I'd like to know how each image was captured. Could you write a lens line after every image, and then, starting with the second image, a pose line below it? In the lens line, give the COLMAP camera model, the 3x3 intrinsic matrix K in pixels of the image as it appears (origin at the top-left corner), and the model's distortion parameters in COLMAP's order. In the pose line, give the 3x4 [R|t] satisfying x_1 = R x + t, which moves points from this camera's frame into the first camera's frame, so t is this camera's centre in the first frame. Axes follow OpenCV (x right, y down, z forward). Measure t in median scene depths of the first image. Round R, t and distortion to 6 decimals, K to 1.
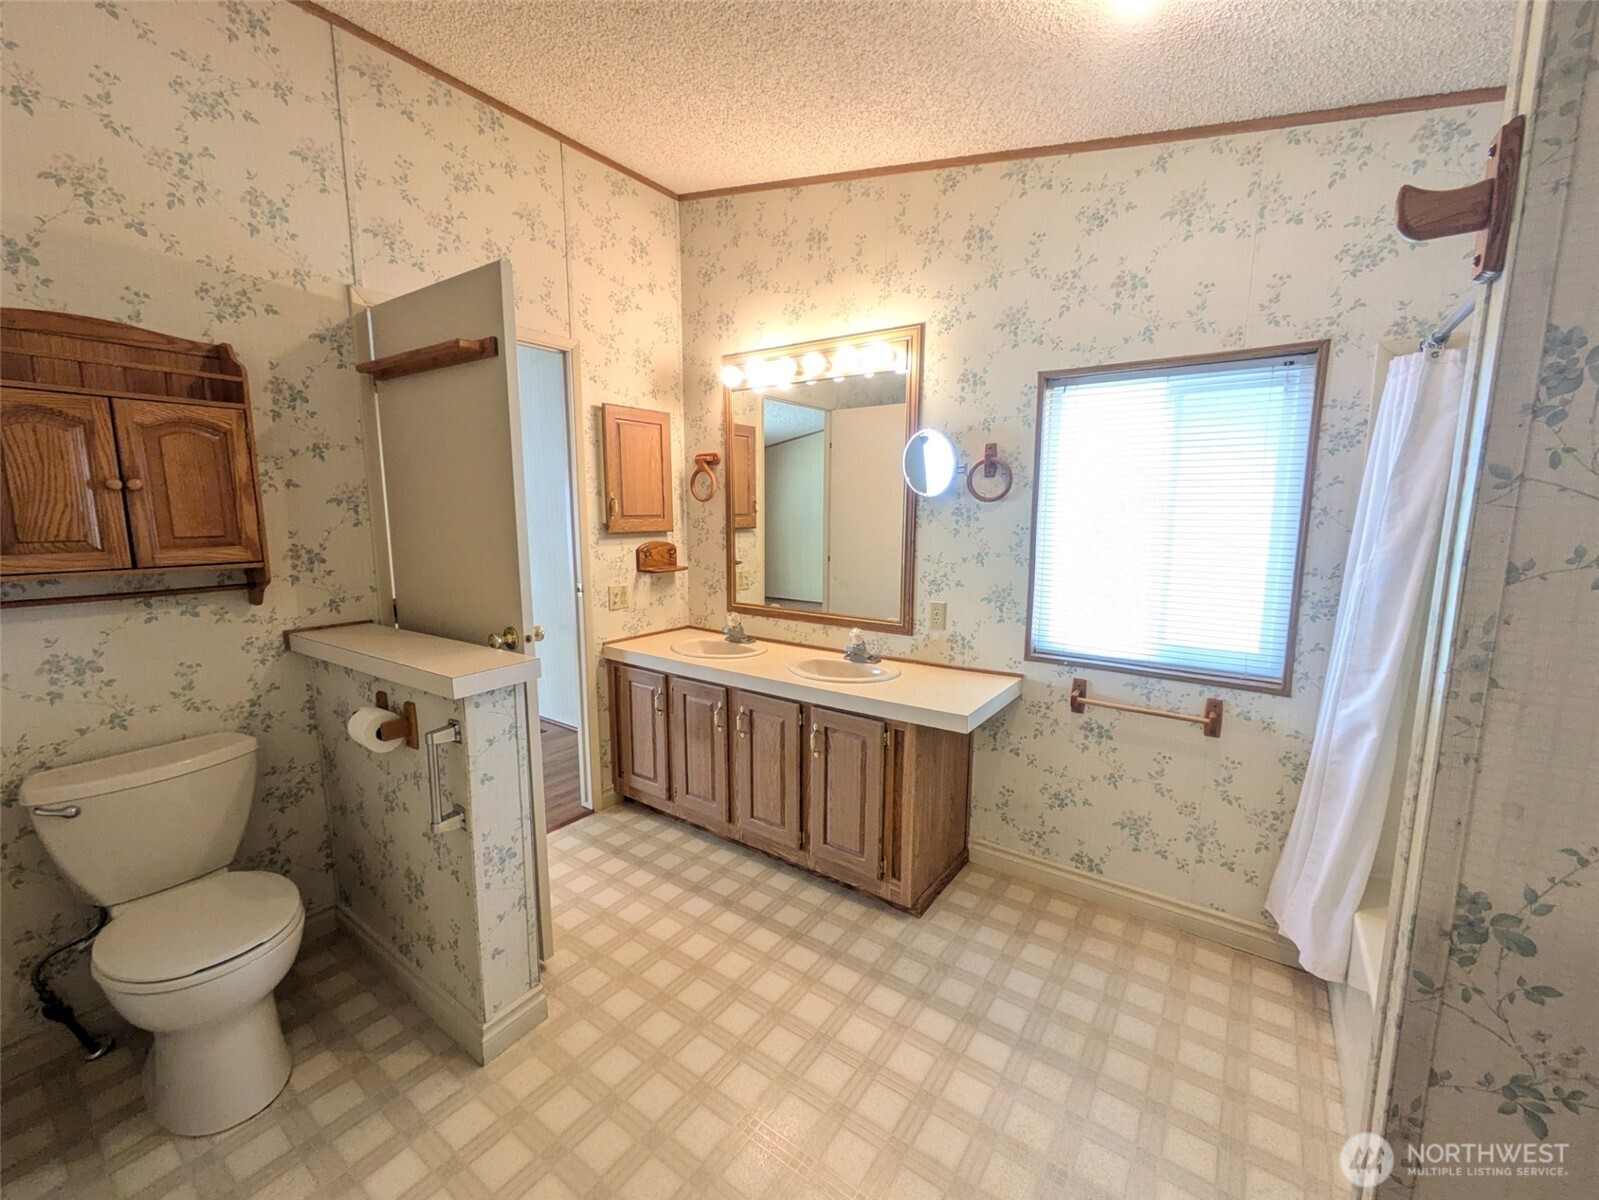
lens RADIAL K [[664.5, 0, 803.8], [0, 664.5, 599.5], [0, 0, 1]] dist [0.001180, 0.000966]
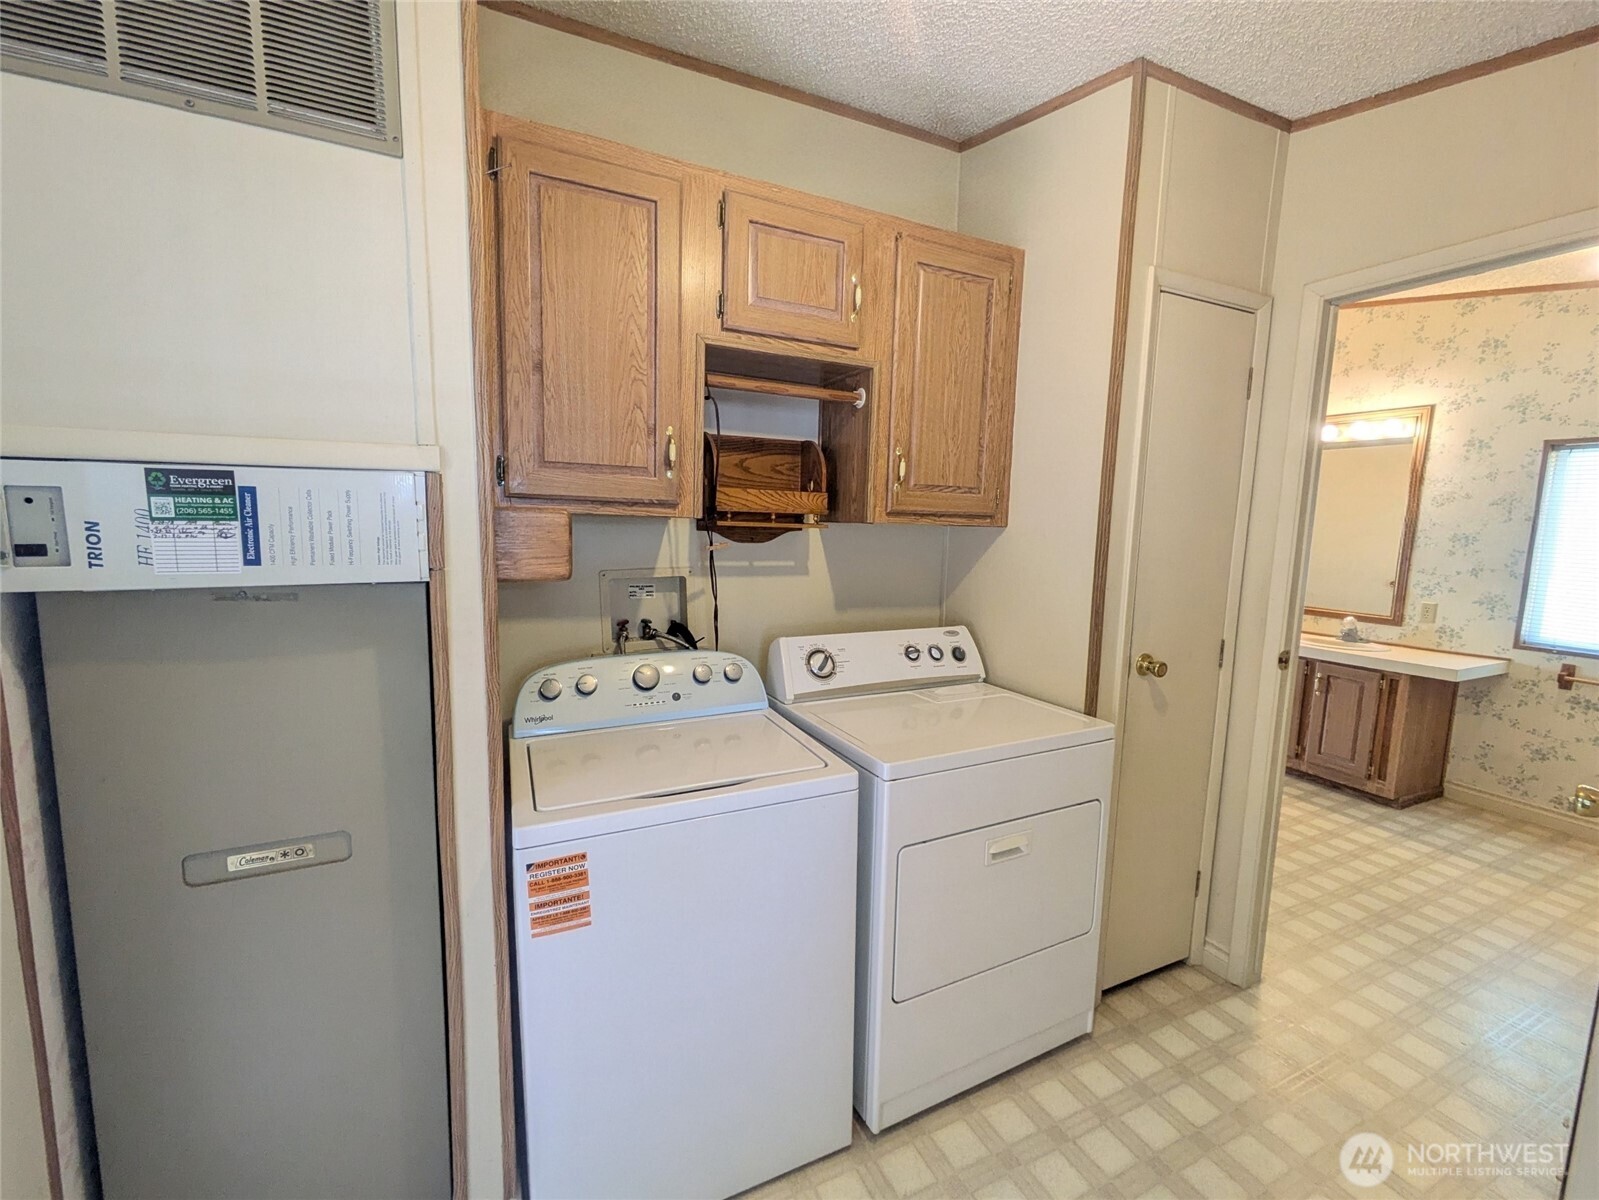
lens RADIAL K [[664.5, 0, 803.8], [0, 664.5, 599.5], [0, 0, 1]] dist [0.001180, 0.000966]
pose [[0.871585, 0.075801, -0.484348, -0.287913], [-0.089398, 0.995983, -0.004999, 0.132202], [0.482024, 0.047657, 0.874861, -0.921225]]
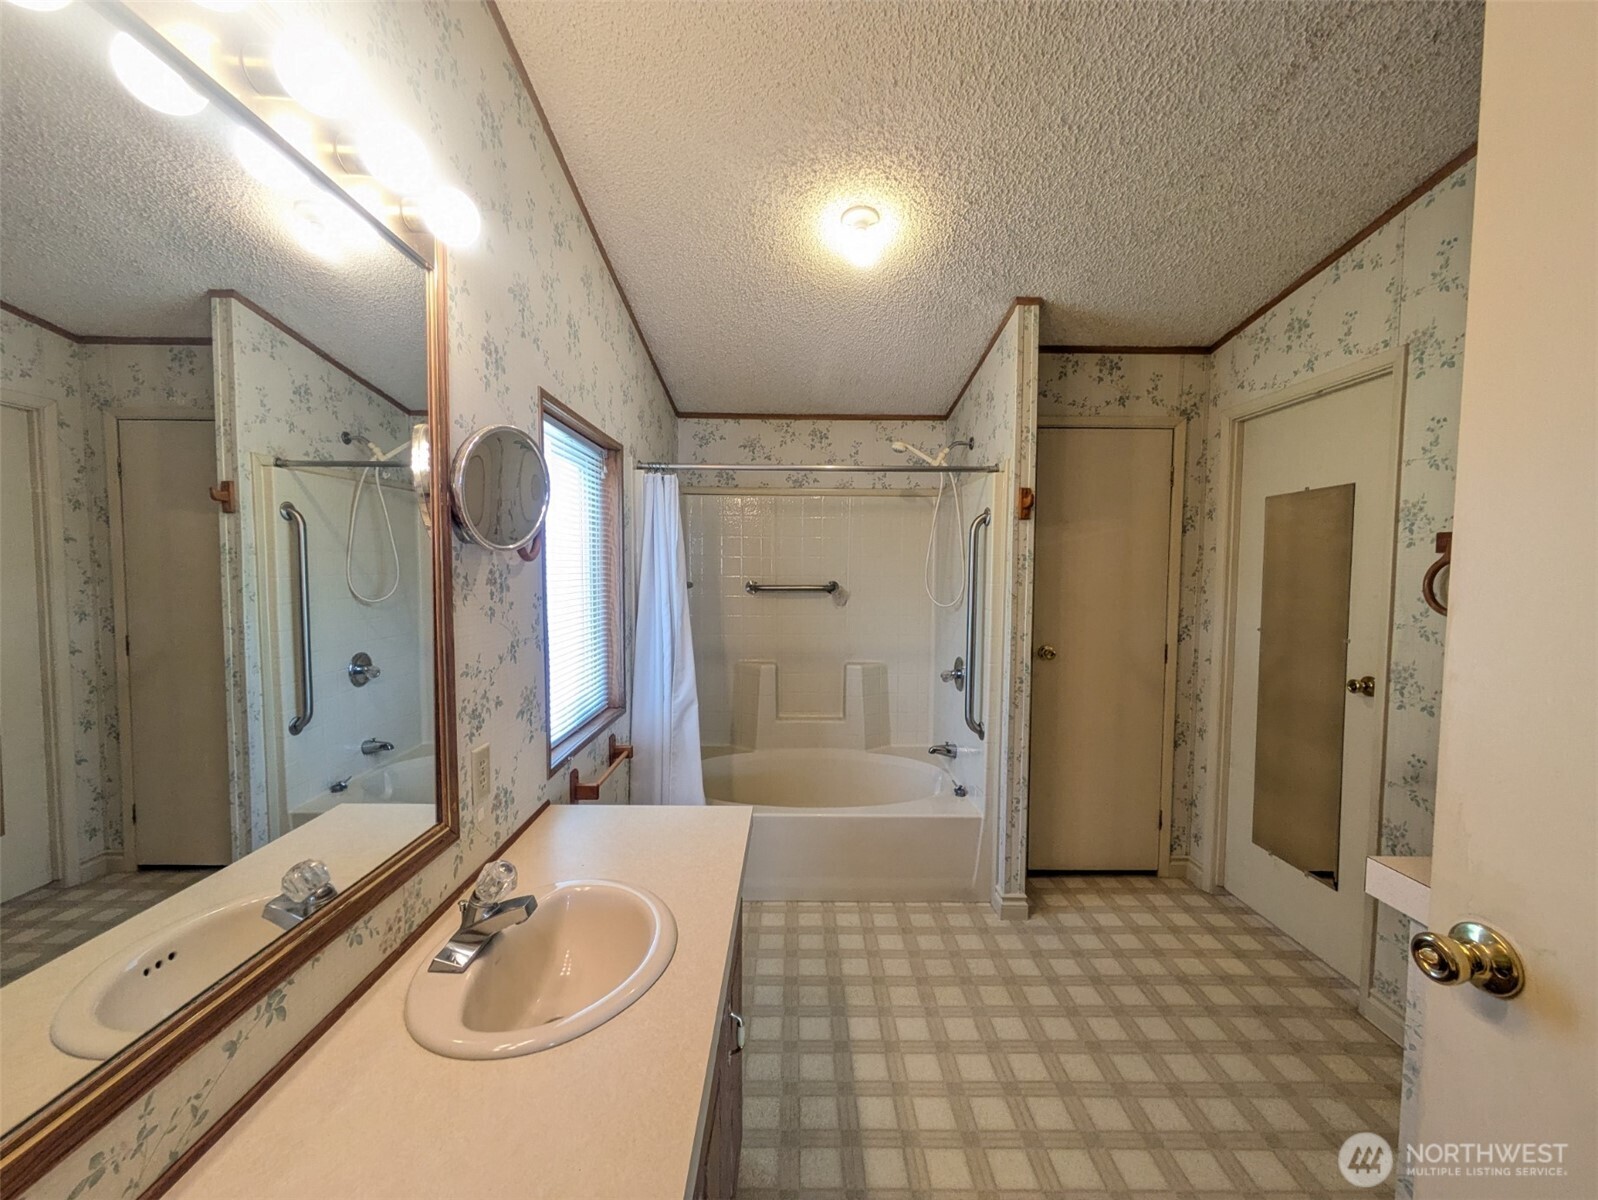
lens RADIAL K [[651.1, 0, 795.4], [0, 651.1, 599.4], [0, 0, 1]] dist [0.011694, 0.000046]
pose [[-0.581849, -0.052972, 0.811570, -0.399101], [0.108383, 0.983926, 0.141926, -0.177502], [-0.806043, 0.170540, -0.566755, 1.179070]]
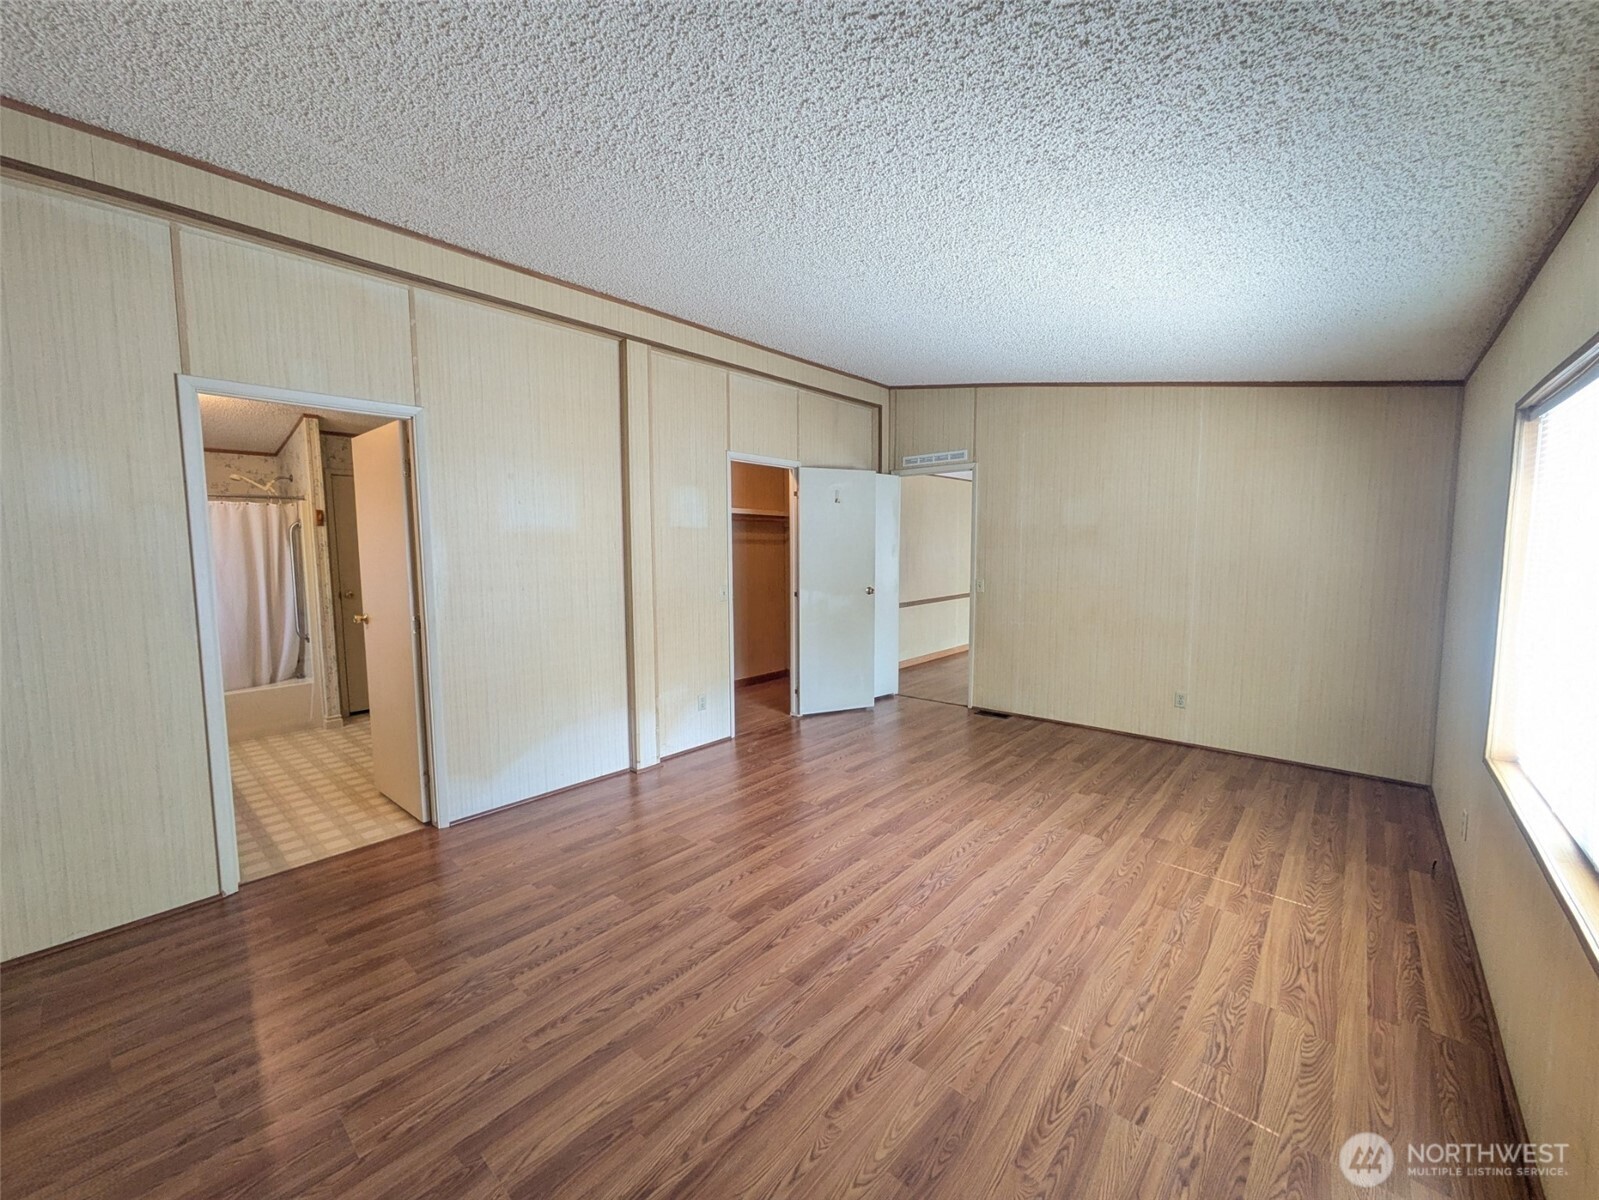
lens RADIAL K [[634.5, 0, 792.9], [0, 634.5, 599.8], [0, 0, 1]] dist [0.000414, 0.000190]
pose [[-0.993458, -0.008971, 0.113845, -1.506007], [0.017864, 0.972429, 0.232512, -0.332233], [-0.112792, 0.233025, -0.965907, 2.123409]]
